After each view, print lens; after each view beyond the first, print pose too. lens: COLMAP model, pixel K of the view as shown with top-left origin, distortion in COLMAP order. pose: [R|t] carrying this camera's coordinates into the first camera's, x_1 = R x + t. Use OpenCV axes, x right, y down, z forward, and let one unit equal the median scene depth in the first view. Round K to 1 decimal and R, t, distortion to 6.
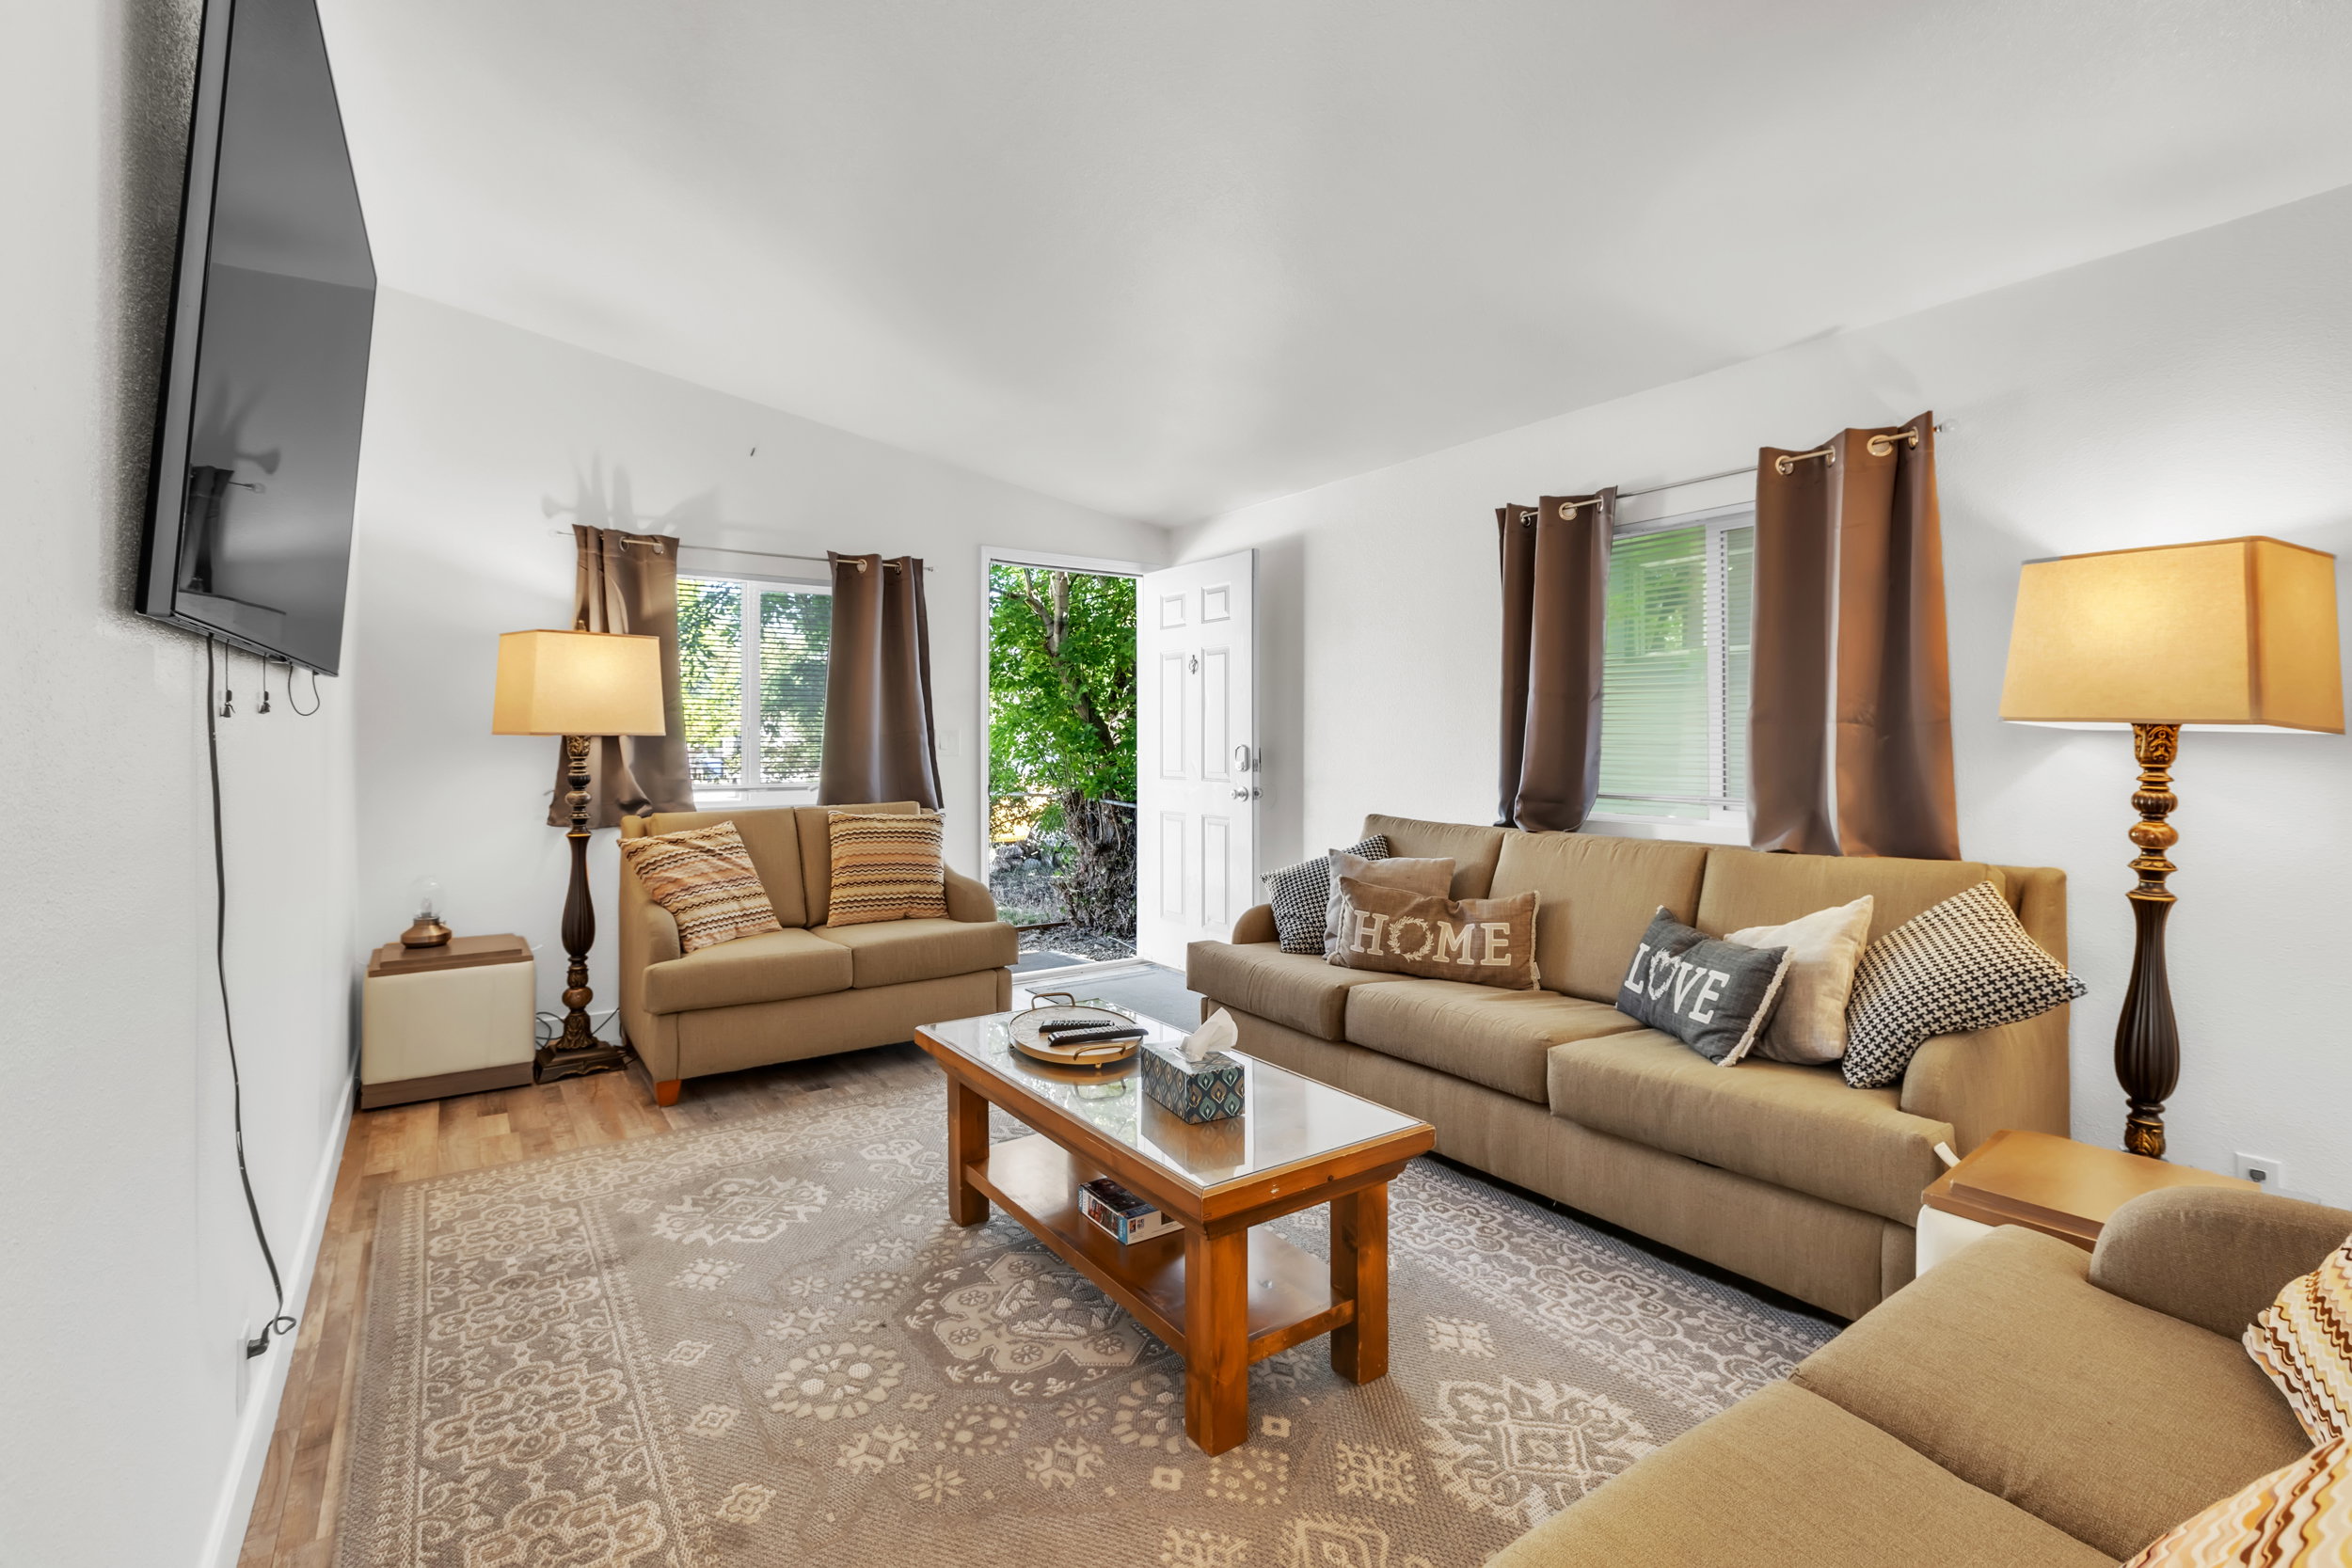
lens RADIAL K [[1046.9, 0, 1180.0], [0, 1046.9, 766.0], [0, 0, 1]] dist [0.000196, -0.000577]
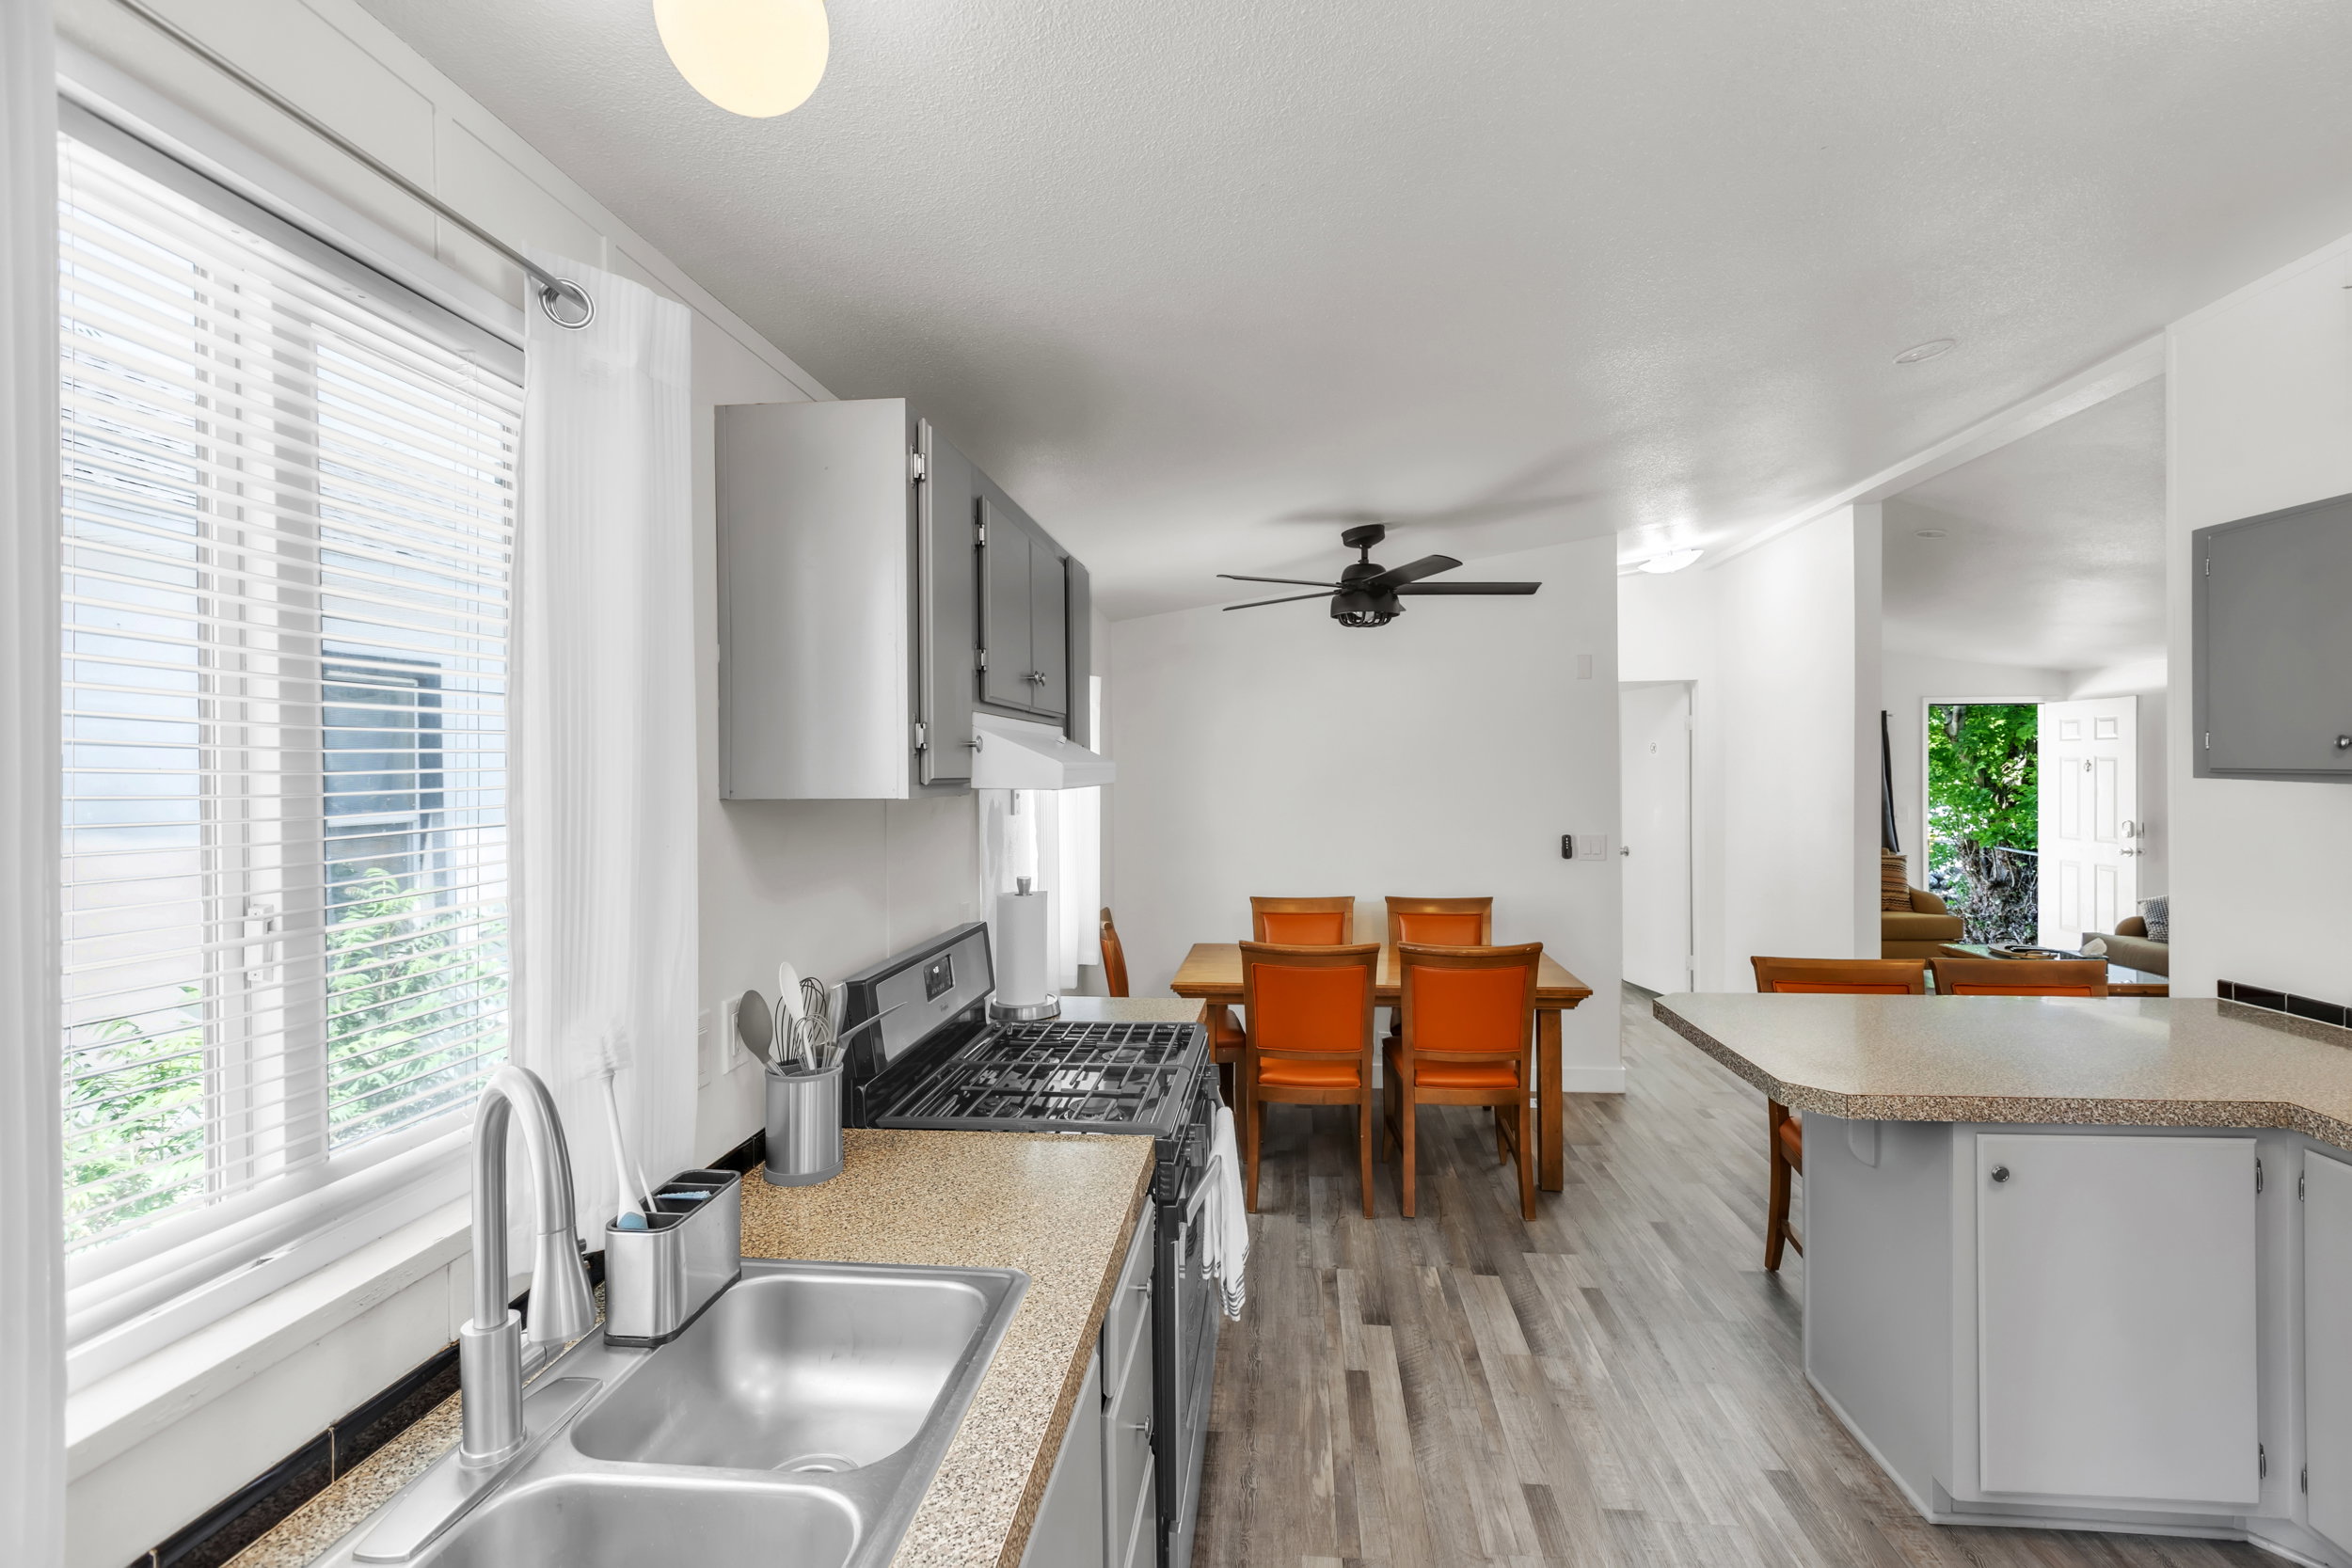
lens RADIAL K [[1046.9, 0, 1176.3], [0, 1046.9, 786.2], [0, 0, 1]] dist [0.000196, -0.000577]
pose [[0.757915, 0.004966, -0.652334, 0.000943], [-0.007450, 0.999972, -0.001043, -0.034998], [0.652311, 0.005651, 0.757930, -0.660725]]
